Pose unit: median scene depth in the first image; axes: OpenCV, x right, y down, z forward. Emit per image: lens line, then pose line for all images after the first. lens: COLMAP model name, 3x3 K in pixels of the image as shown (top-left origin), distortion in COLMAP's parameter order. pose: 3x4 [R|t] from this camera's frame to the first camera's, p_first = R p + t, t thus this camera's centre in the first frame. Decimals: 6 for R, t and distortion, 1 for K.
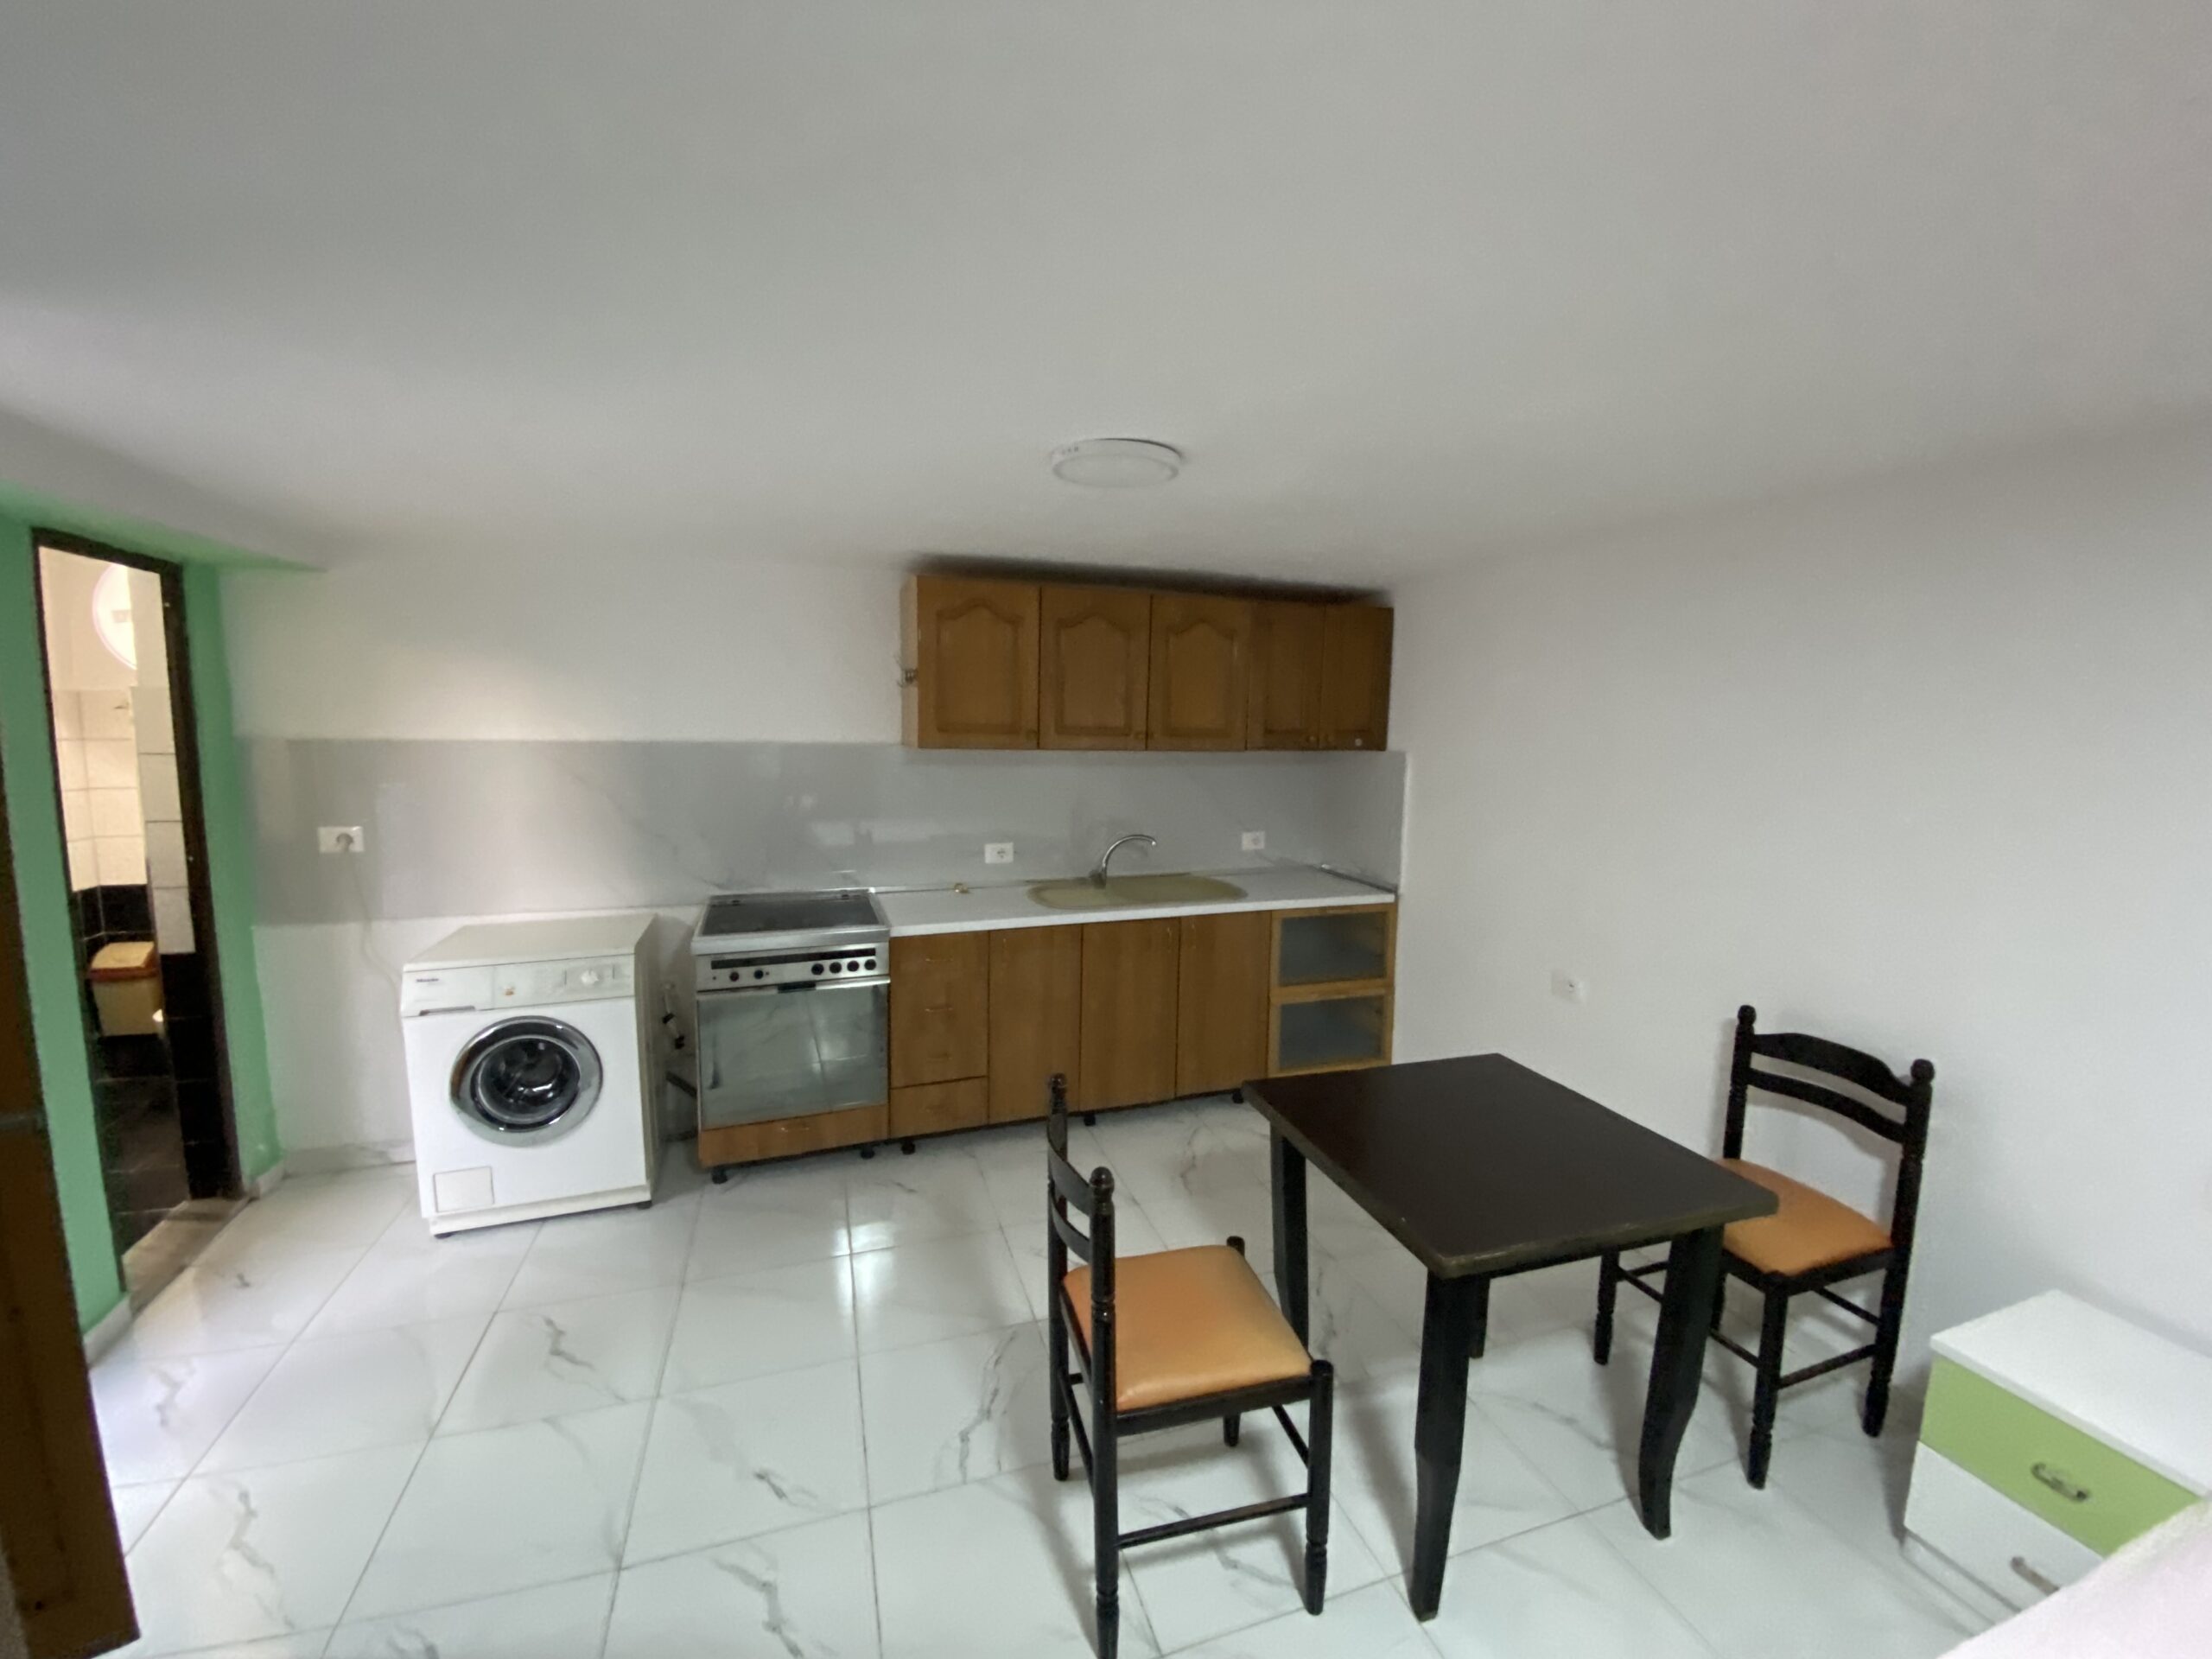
lens RADIAL K [[882.2, 0, 1106.0], [0, 882.2, 829.5], [0, 0, 1]] dist [0.028995, -0.024739]
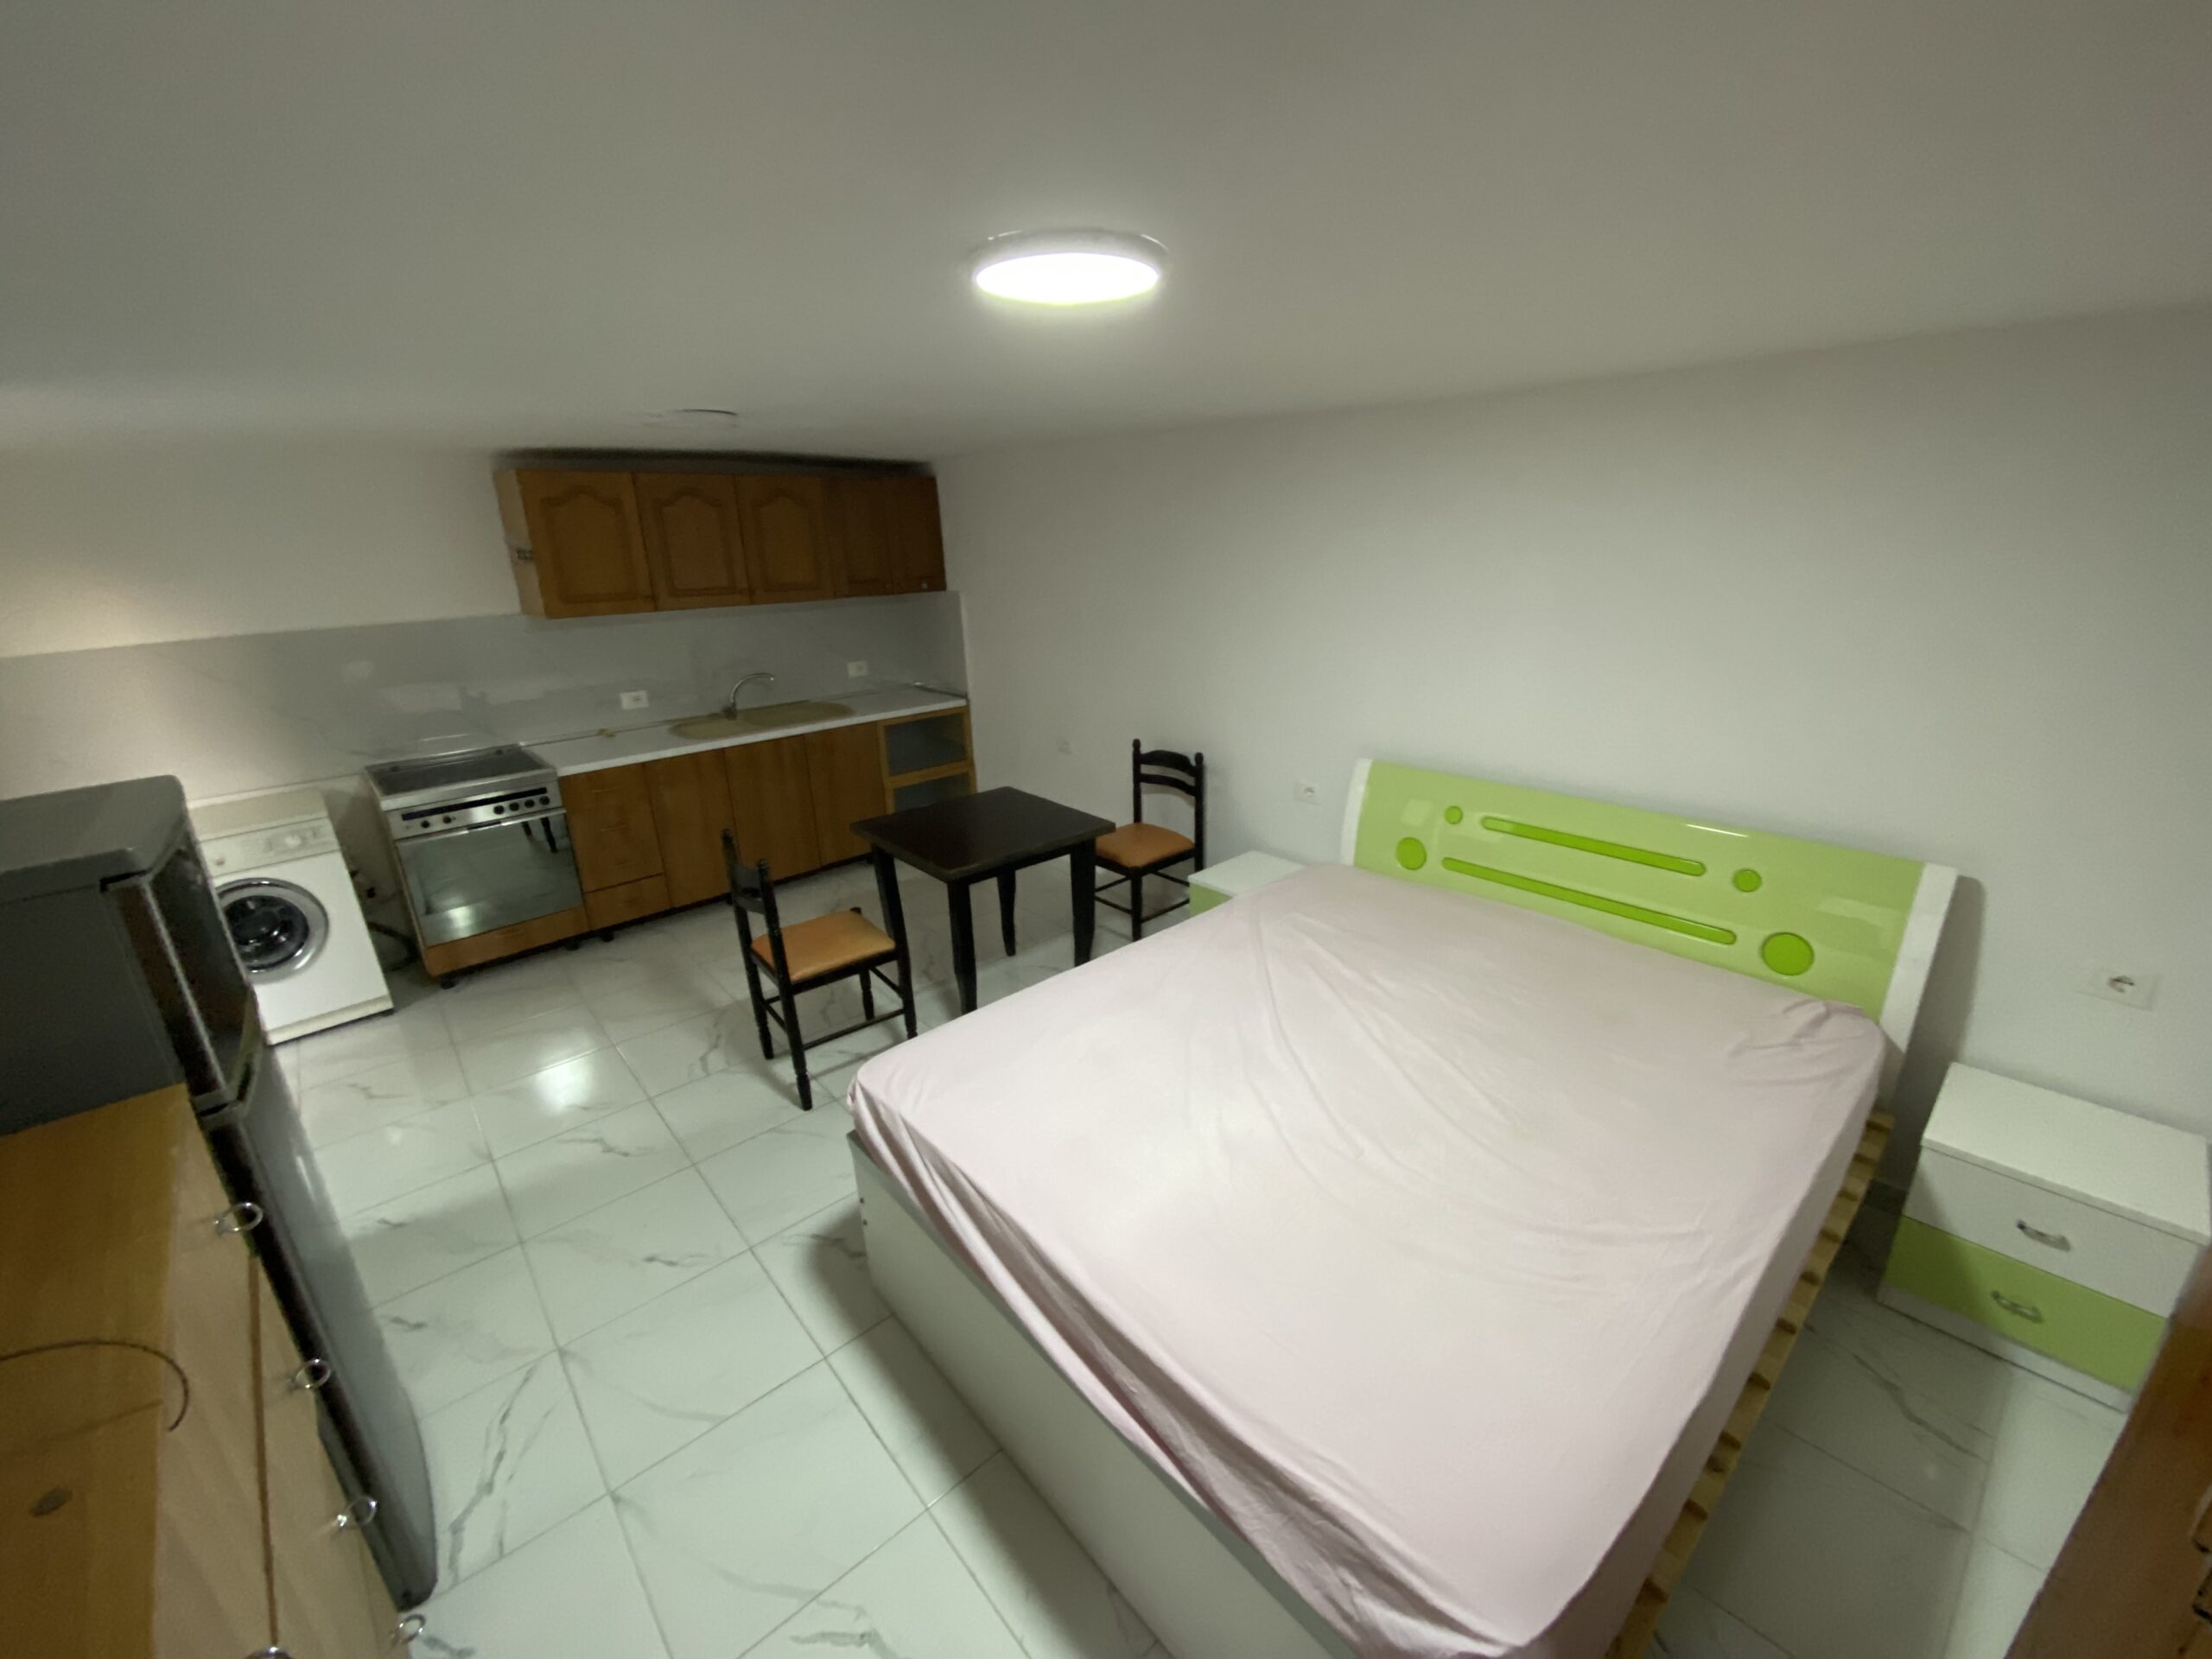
lens RADIAL K [[882.2, 0, 1106.0], [0, 882.2, 829.5], [0, 0, 1]] dist [0.028995, -0.024739]
pose [[0.918045, -0.164348, 0.360810, 0.000070], [0.088259, 0.971919, 0.218139, -0.011721], [-0.386529, -0.168416, 0.906770, -0.459005]]
